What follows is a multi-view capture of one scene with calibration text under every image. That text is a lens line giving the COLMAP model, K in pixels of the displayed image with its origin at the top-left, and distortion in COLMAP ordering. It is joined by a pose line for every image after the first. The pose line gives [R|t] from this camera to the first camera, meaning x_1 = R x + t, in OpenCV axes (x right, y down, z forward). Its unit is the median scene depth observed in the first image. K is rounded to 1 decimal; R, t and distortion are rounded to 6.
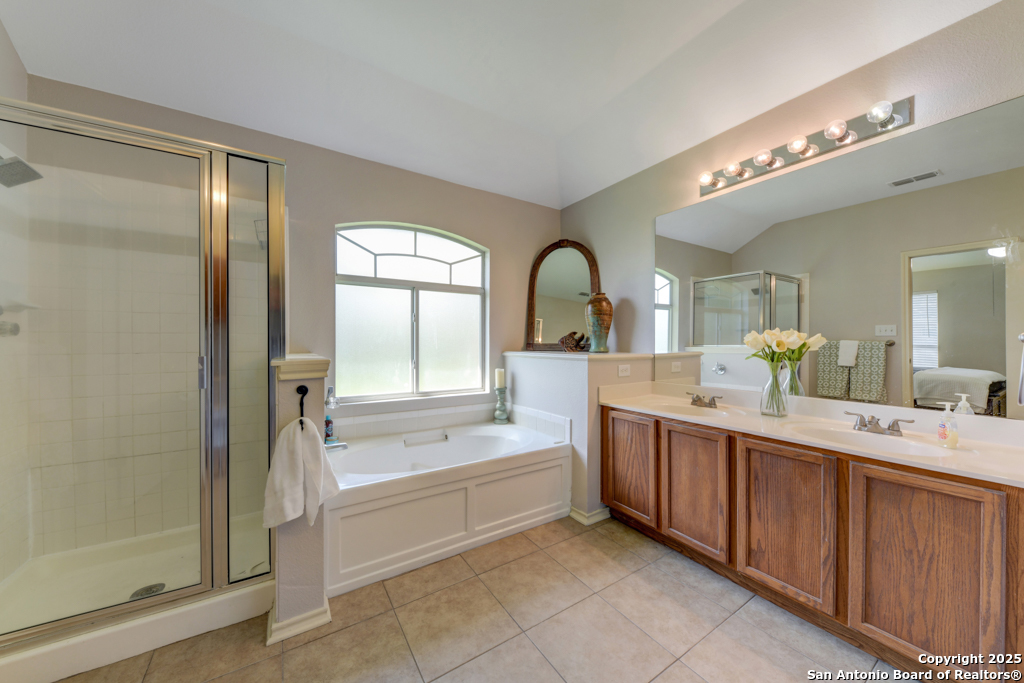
lens RADIAL K [[351.6, 0, 509.1], [0, 351.6, 343.6], [0, 0, 1]] dist [0.013762, -0.007662]
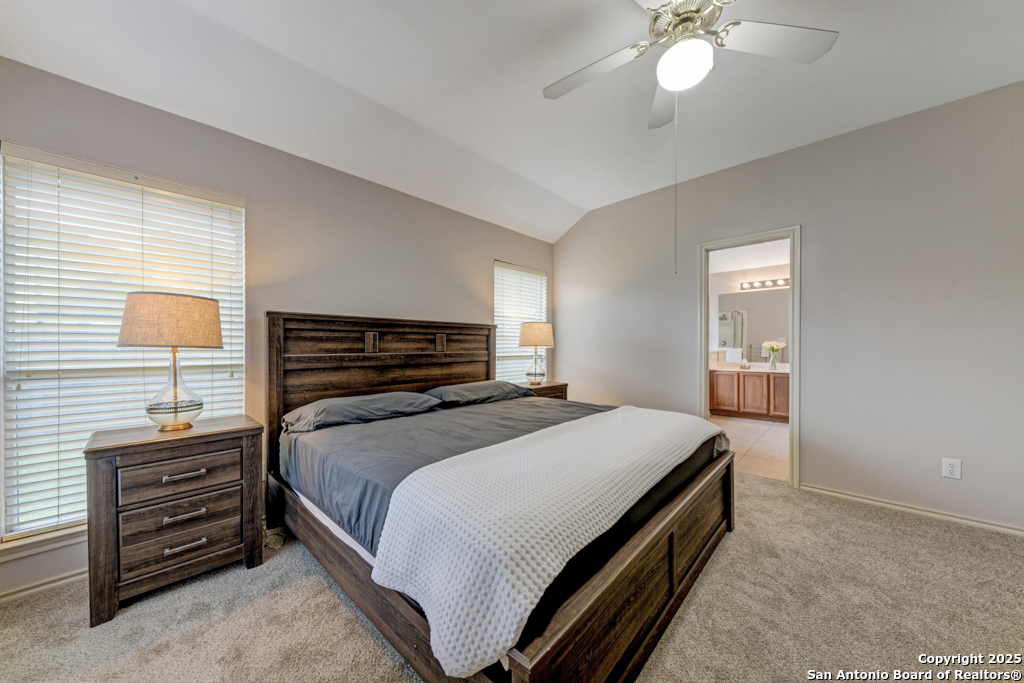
lens RADIAL K [[351.6, 0, 509.1], [0, 351.6, 343.6], [0, 0, 1]] dist [0.013762, -0.007662]
pose [[0.971161, 0.004213, 0.238386, -1.935958], [-0.002742, 0.999975, -0.006505, 0.004254], [-0.238407, 0.005664, 0.971149, -1.253397]]
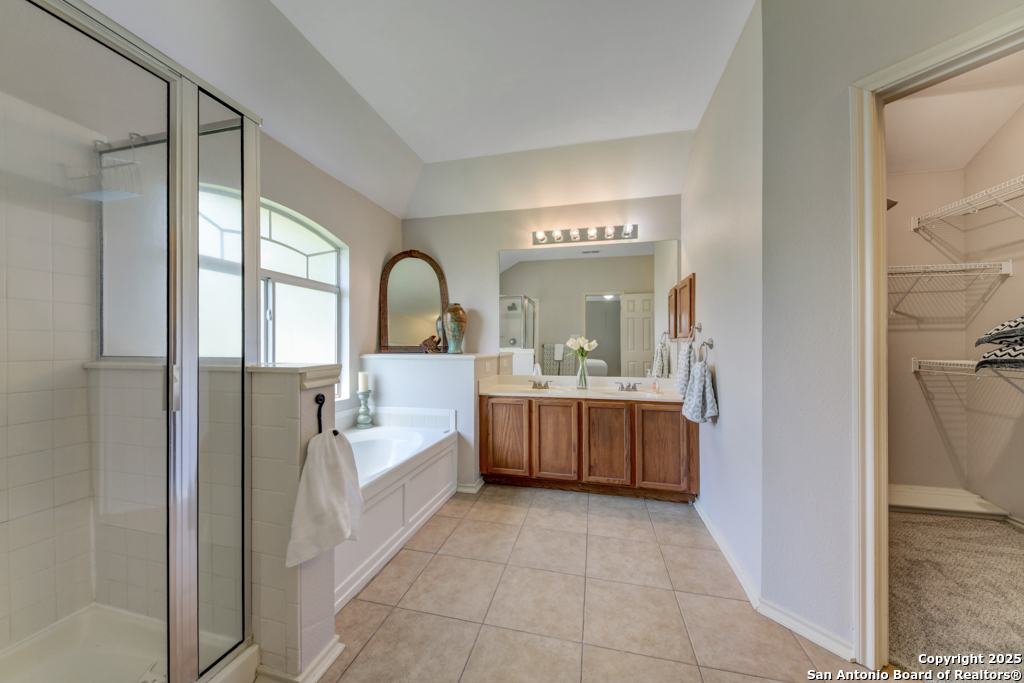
lens RADIAL K [[351.6, 0, 509.1], [0, 351.6, 343.6], [0, 0, 1]] dist [0.013762, -0.007662]
pose [[0.725716, 0.003330, 0.687986, -0.580204], [0.001209, 0.999981, -0.006115, -0.000980], [-0.687993, 0.005269, 0.725698, 0.021985]]
